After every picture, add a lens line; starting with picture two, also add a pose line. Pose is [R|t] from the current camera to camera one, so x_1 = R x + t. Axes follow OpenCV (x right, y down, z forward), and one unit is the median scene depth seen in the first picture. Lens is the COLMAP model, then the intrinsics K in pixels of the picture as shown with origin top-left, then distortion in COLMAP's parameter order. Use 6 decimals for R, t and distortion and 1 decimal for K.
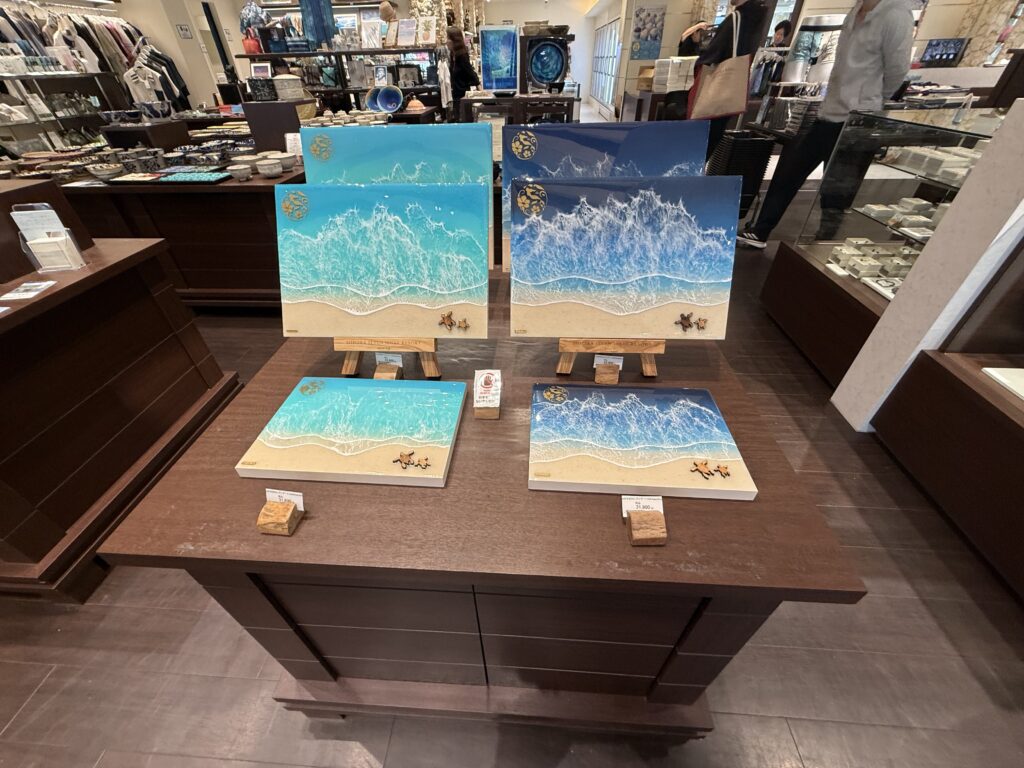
lens RADIAL K [[408.9, 0, 509.3], [0, 408.9, 383.1], [0, 0, 1]] dist [-0.000563, 0.000095]
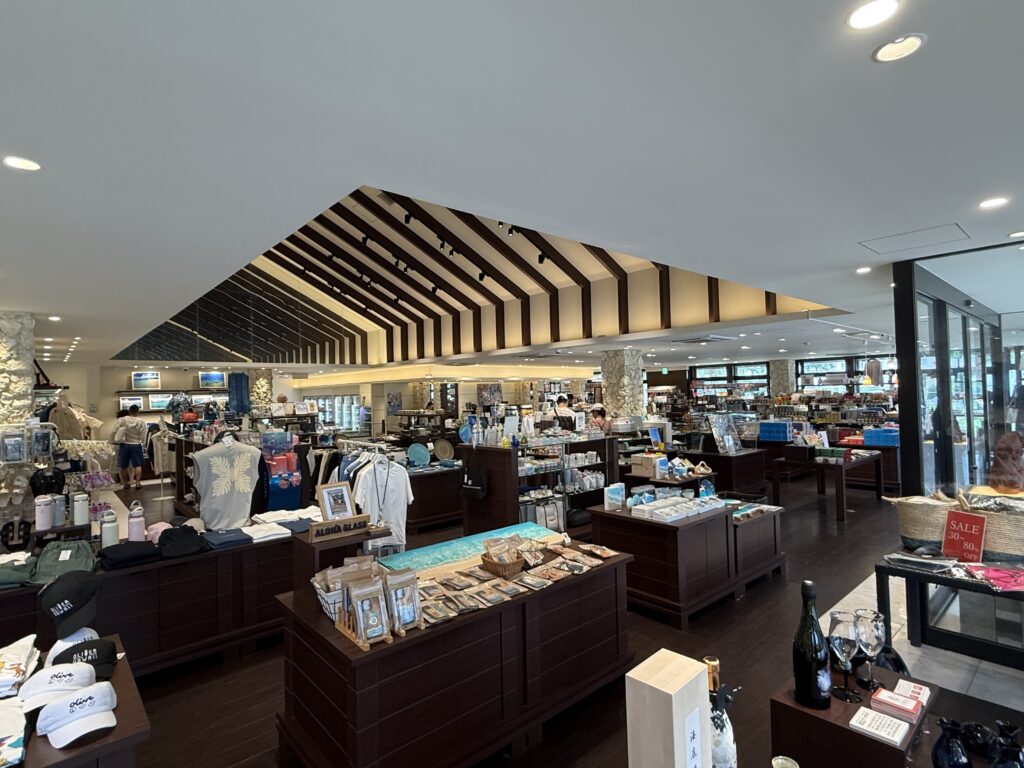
lens RADIAL K [[527.1, 0, 510.8], [0, 527.1, 381.8], [0, 0, 1]] dist [-0.000647, -0.000778]
pose [[0.702340, 0.018805, 0.711593, -1.191414], [0.449977, 0.762862, -0.464286, 0.473949], [-0.551579, 0.646287, 0.527327, -0.712447]]
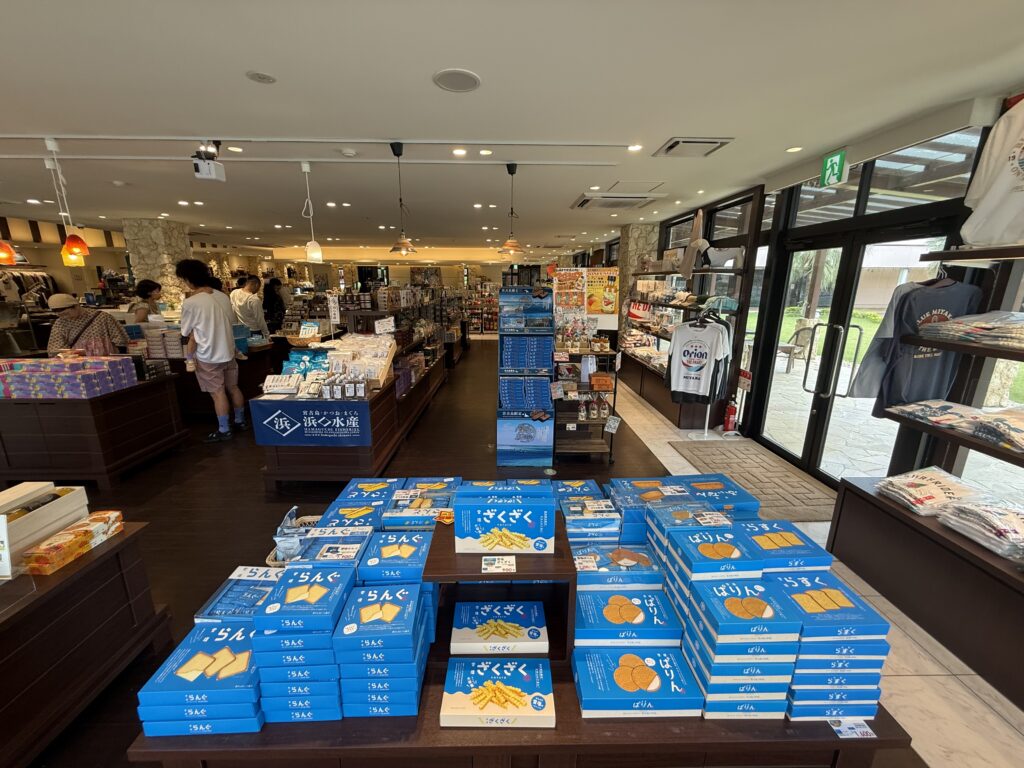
lens RADIAL K [[408.9, 0, 509.3], [0, 408.9, 383.1], [0, 0, 1]] dist [-0.000563, 0.000095]
pose [[0.996344, 0.005477, 0.085252, 1.404803], [0.030452, 0.909614, -0.414336, 0.648838], [-0.079816, 0.415417, 0.906122, -0.969590]]
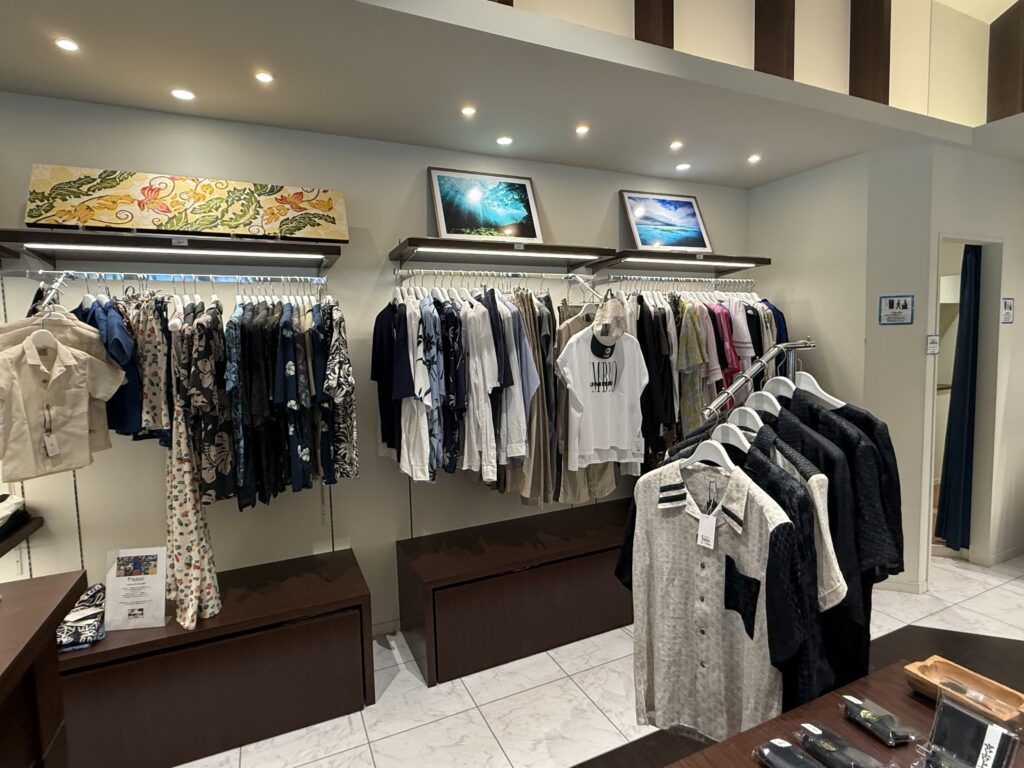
lens RADIAL K [[527.1, 0, 510.8], [0, 527.1, 381.8], [0, 0, 1]] dist [-0.000647, -0.000778]
pose [[0.476950, 0.076277, -0.875614, -0.617468], [-0.531942, 0.818109, -0.218483, -0.595074], [0.699683, 0.569981, 0.430773, 0.676286]]
